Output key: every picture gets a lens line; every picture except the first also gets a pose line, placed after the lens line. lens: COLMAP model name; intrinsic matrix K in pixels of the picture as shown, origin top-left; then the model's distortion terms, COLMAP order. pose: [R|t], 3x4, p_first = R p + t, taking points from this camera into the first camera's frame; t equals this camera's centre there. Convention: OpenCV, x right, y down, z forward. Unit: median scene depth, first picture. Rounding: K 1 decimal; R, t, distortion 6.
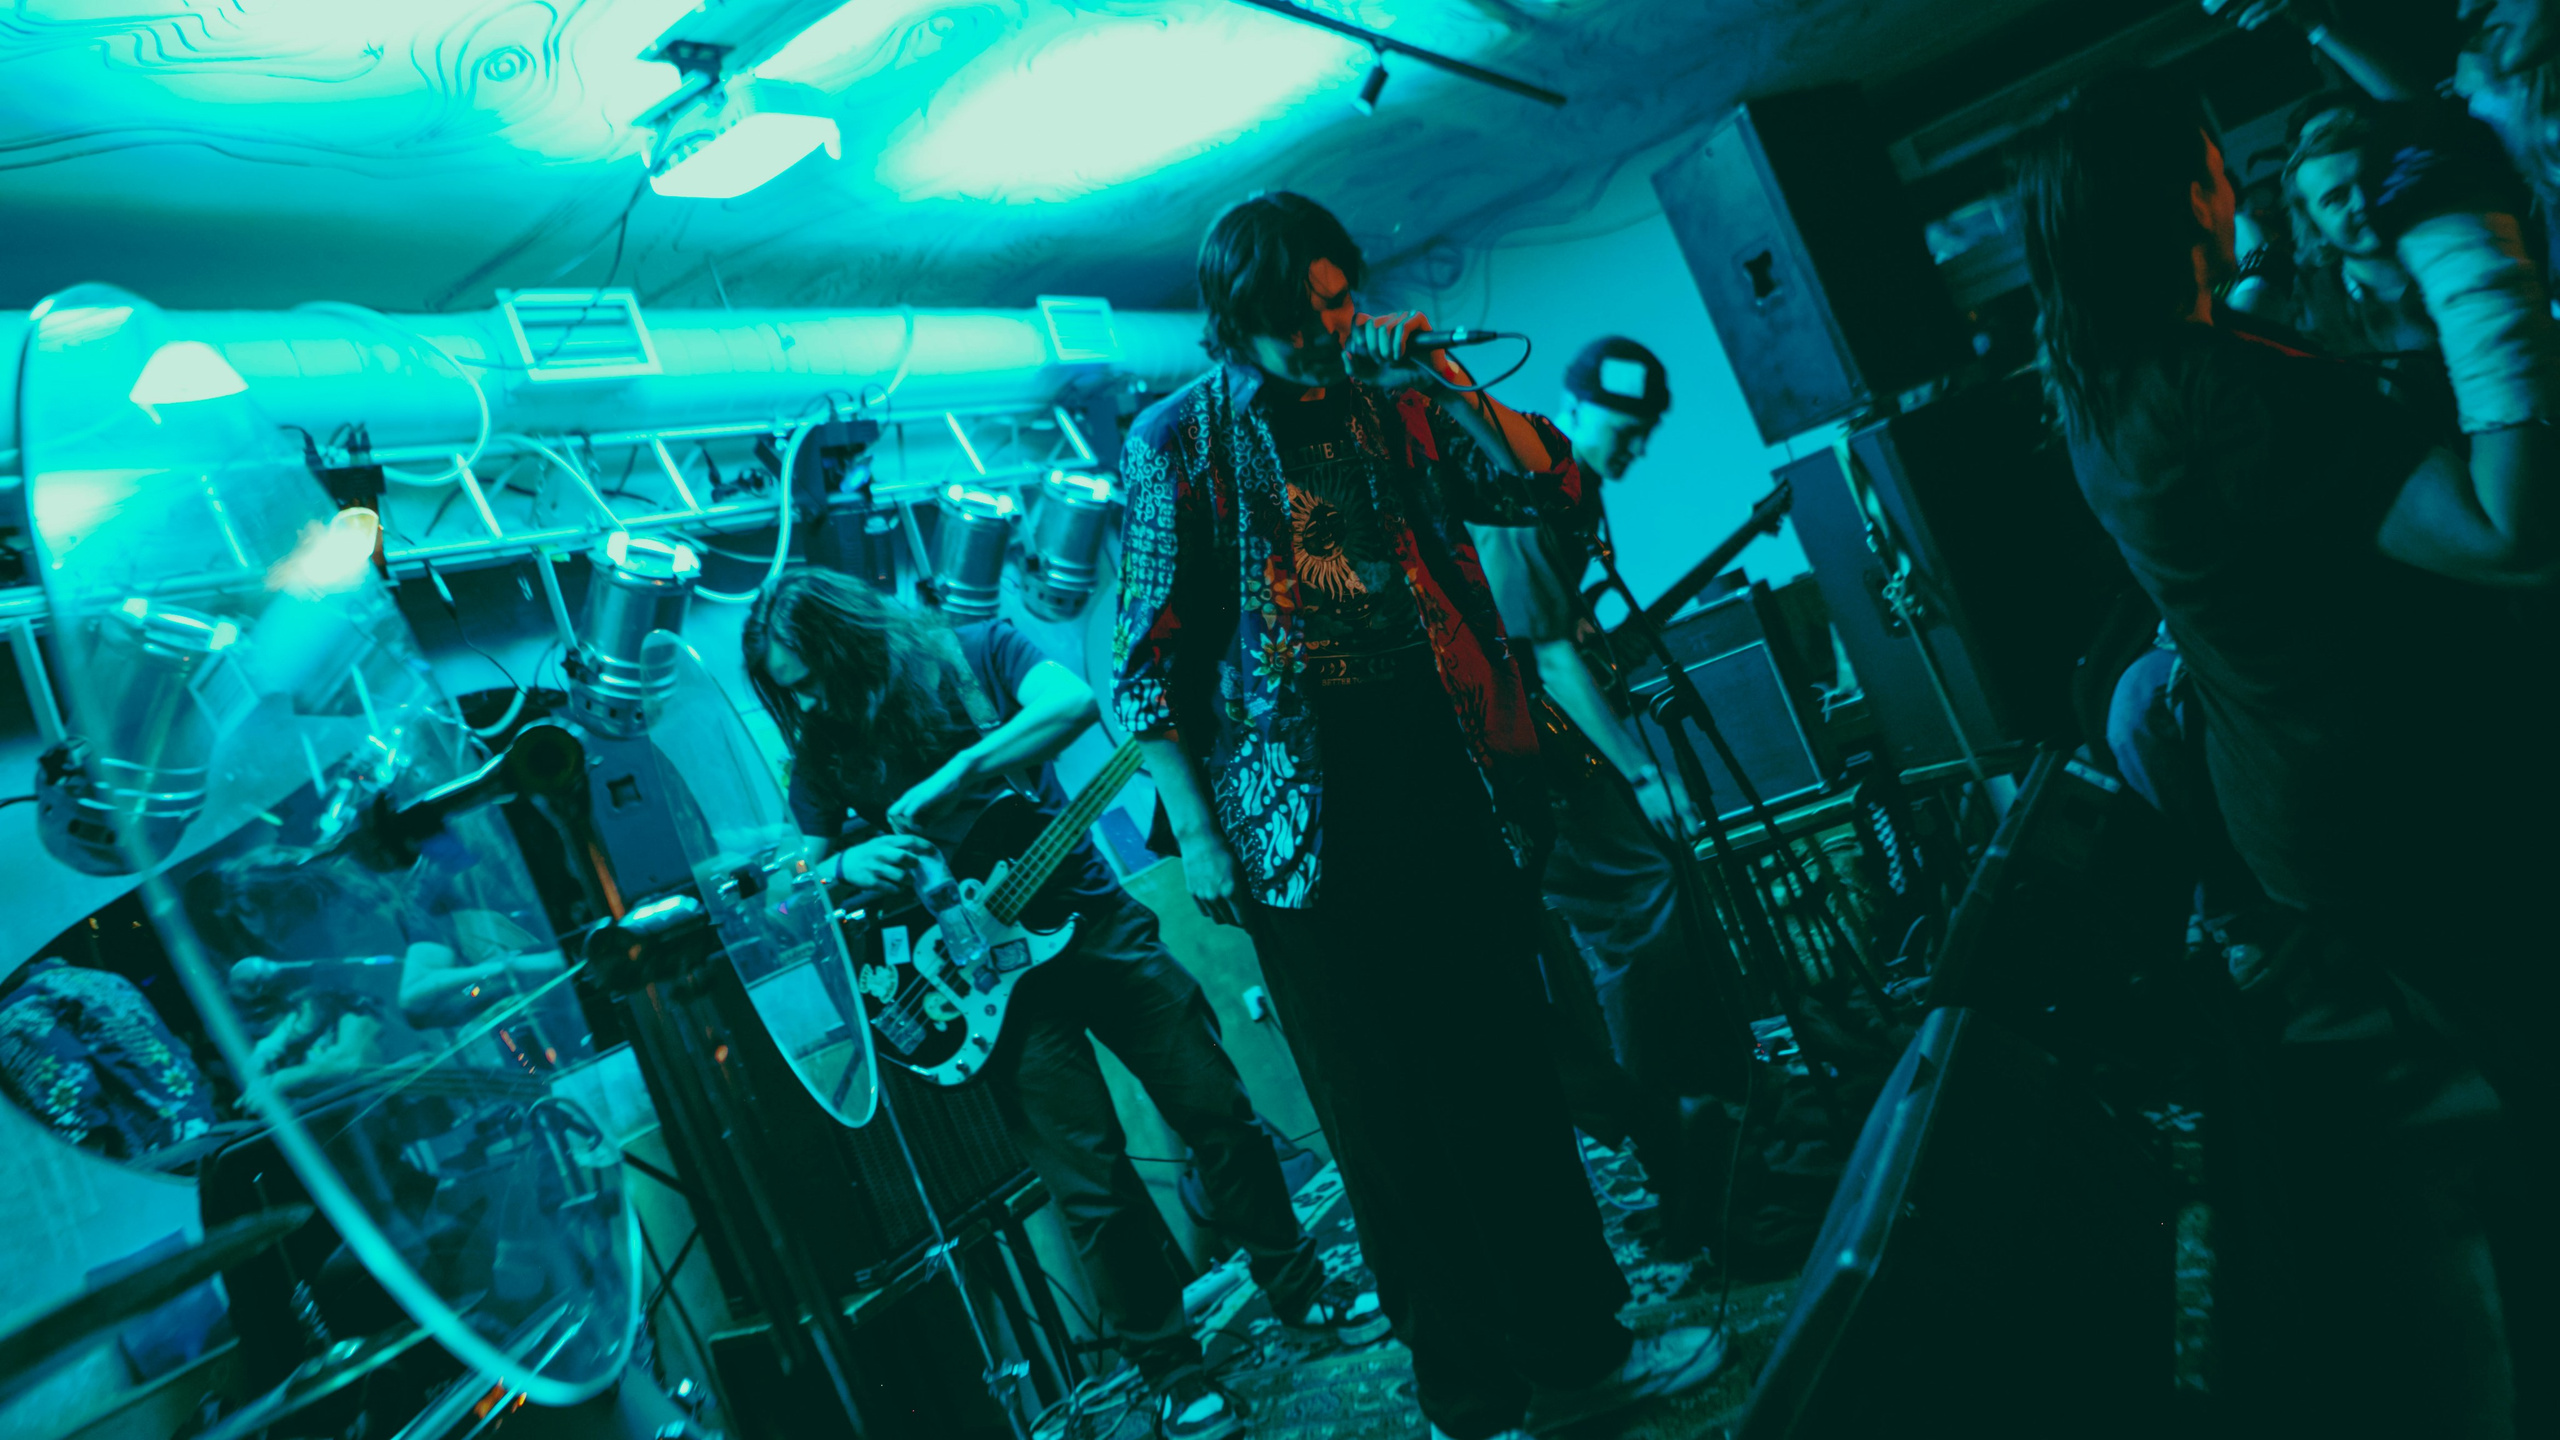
lens RADIAL K [[1758.9, 0, 1274.0], [0, 1758.9, 601.2], [0, 0, 1]] dist [-0.097122, 0.066436]
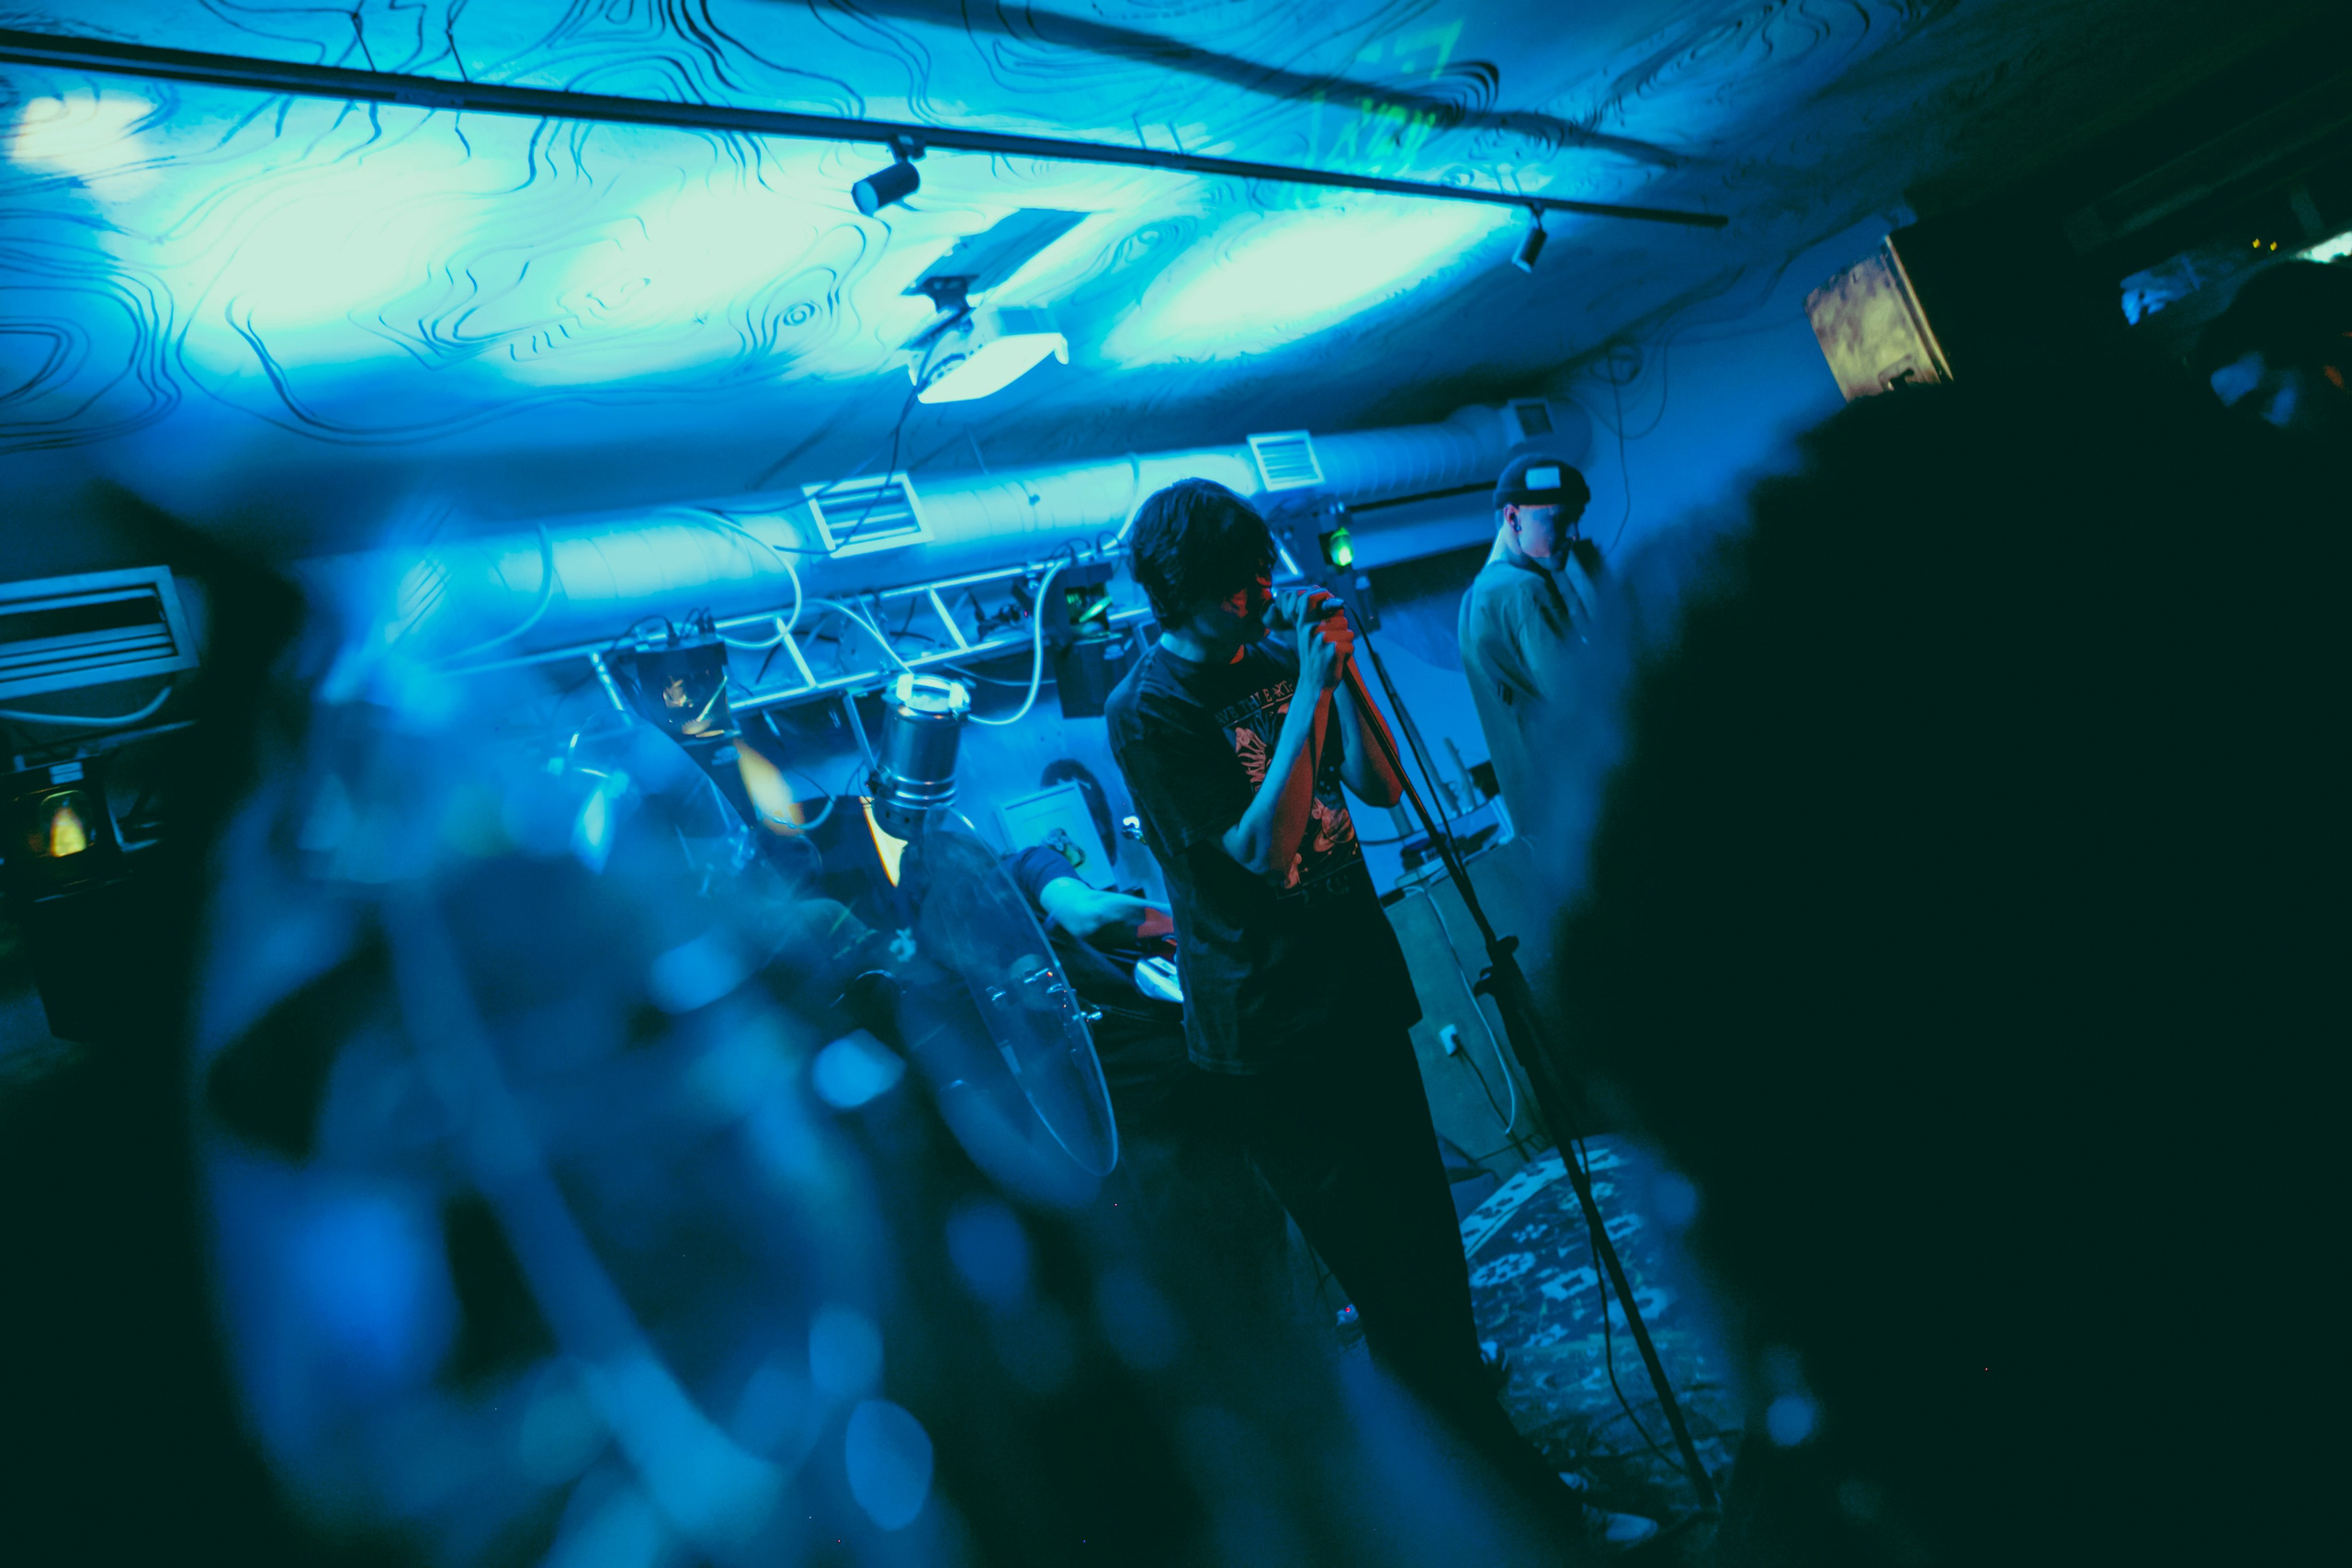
lens RADIAL K [[1644.3, 0, 1176.0], [0, 1644.3, 784.0], [0, 0, 1]] dist [-0.109241, 0.101321]
pose [[0.979837, -0.010106, -0.199541, 0.040384], [0.029639, 0.995022, 0.095144, -0.064211], [0.197586, -0.099140, 0.975259, -0.099301]]
